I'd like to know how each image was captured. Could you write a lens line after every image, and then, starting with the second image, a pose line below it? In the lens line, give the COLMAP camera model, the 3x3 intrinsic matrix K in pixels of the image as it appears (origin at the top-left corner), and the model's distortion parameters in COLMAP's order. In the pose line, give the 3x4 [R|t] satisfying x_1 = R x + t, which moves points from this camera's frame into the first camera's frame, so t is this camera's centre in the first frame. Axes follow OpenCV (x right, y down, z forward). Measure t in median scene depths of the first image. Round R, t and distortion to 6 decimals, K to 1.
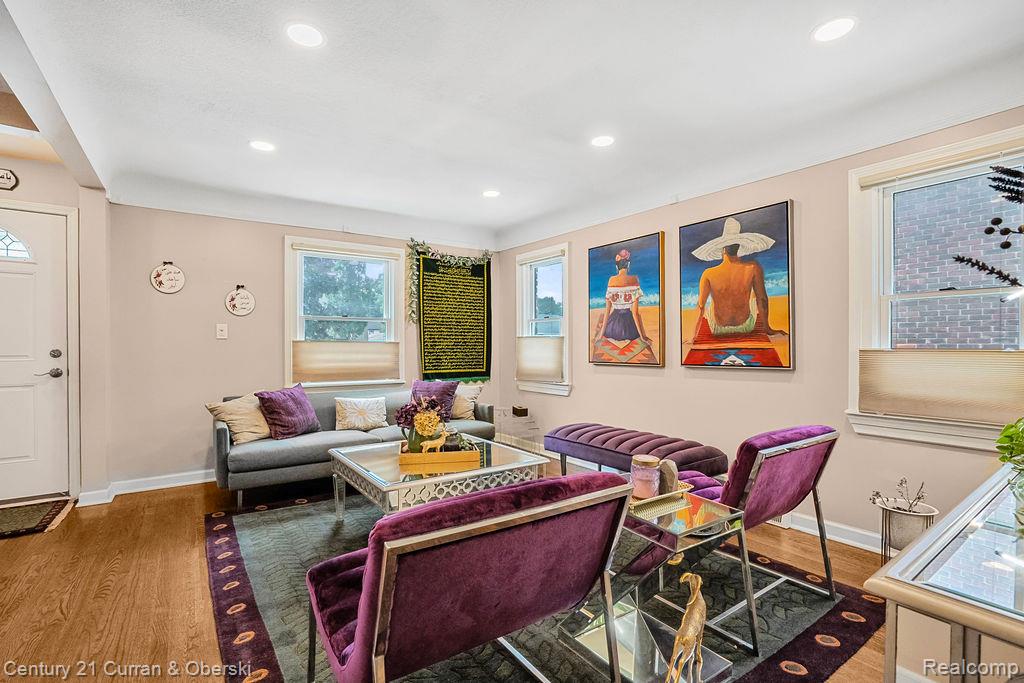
lens RADIAL K [[473.4, 0, 501.8], [0, 473.4, 346.7], [0, 0, 1]] dist [-0.034935, 0.012908]
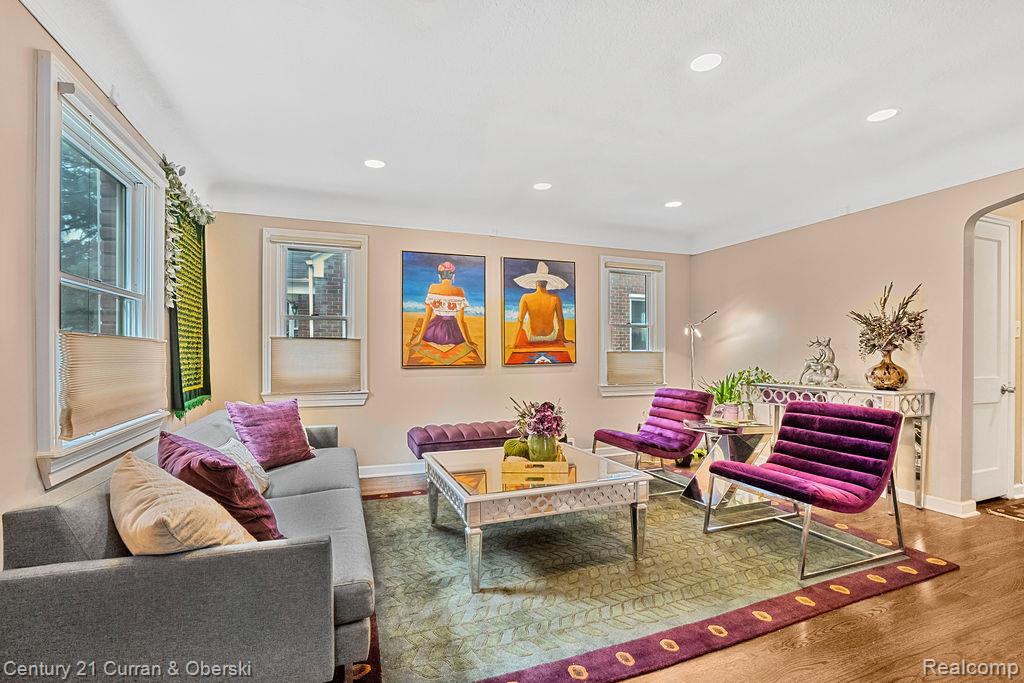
lens RADIAL K [[473.4, 0, 533.5], [0, 473.4, 349.4], [0, 0, 1]] dist [-0.034935, 0.012908]
pose [[0.234152, 0.006019, 0.972181, -0.888310], [0.002169, 0.999975, -0.006714, 0.006386], [-0.972198, 0.003681, 0.234133, 0.640020]]
